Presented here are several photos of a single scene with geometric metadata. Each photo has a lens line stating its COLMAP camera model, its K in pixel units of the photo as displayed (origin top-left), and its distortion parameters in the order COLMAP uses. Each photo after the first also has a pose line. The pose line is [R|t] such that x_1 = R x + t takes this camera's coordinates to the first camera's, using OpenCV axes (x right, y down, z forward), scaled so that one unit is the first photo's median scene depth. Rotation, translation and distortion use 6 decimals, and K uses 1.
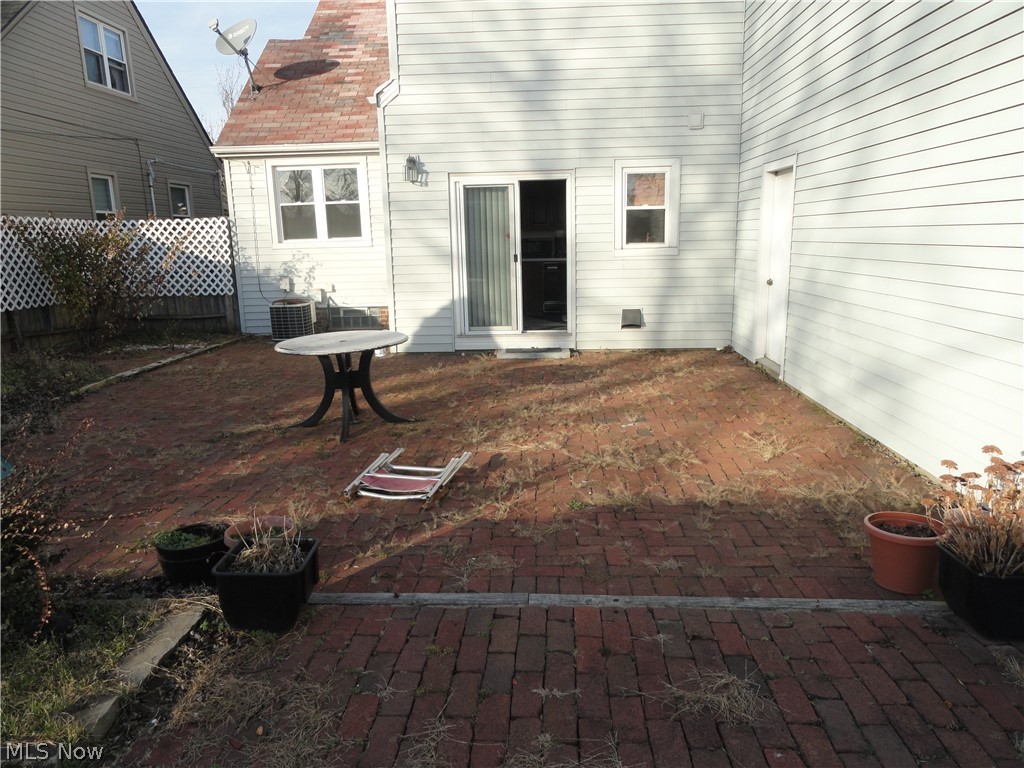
lens RADIAL K [[714.8, 0, 512.0], [0, 714.8, 384.0], [0, 0, 1]] dist [-0.000379, 0.000136]
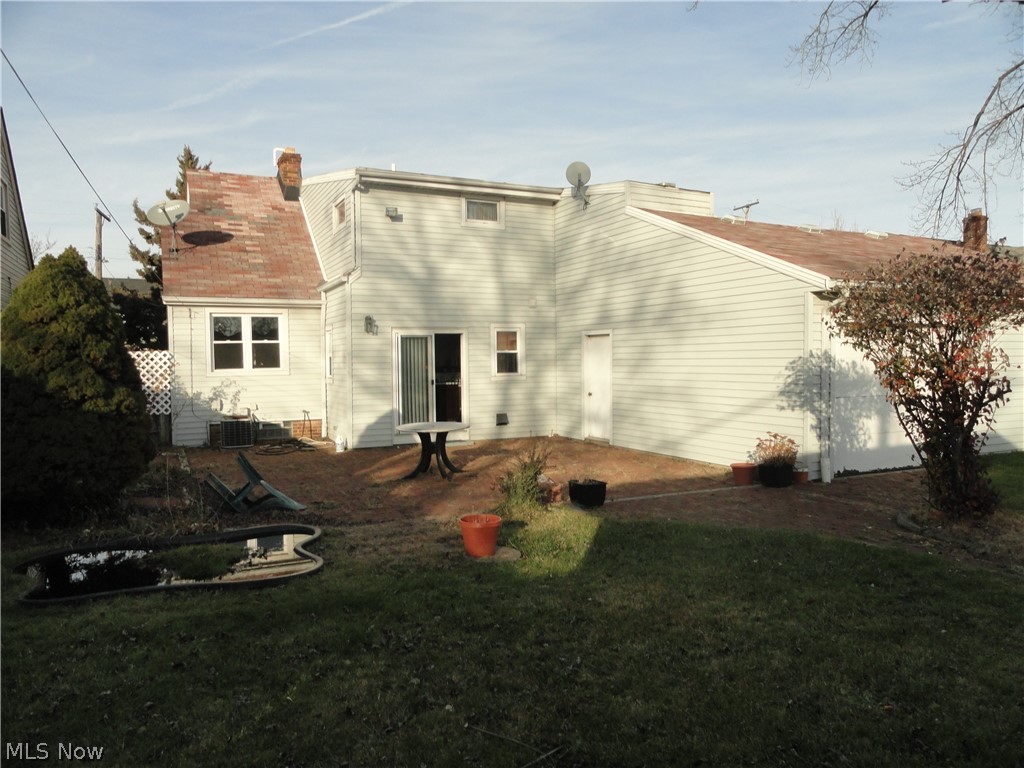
lens RADIAL K [[692.9, 0, 512.0], [0, 692.9, 384.0], [0, 0, 1]] dist [0.000228, 0.000112]
pose [[0.870648, -0.005599, 0.491874, -0.467108], [0.093535, 0.983576, -0.154367, 0.059346], [-0.482931, 0.180407, 0.856873, -0.289304]]
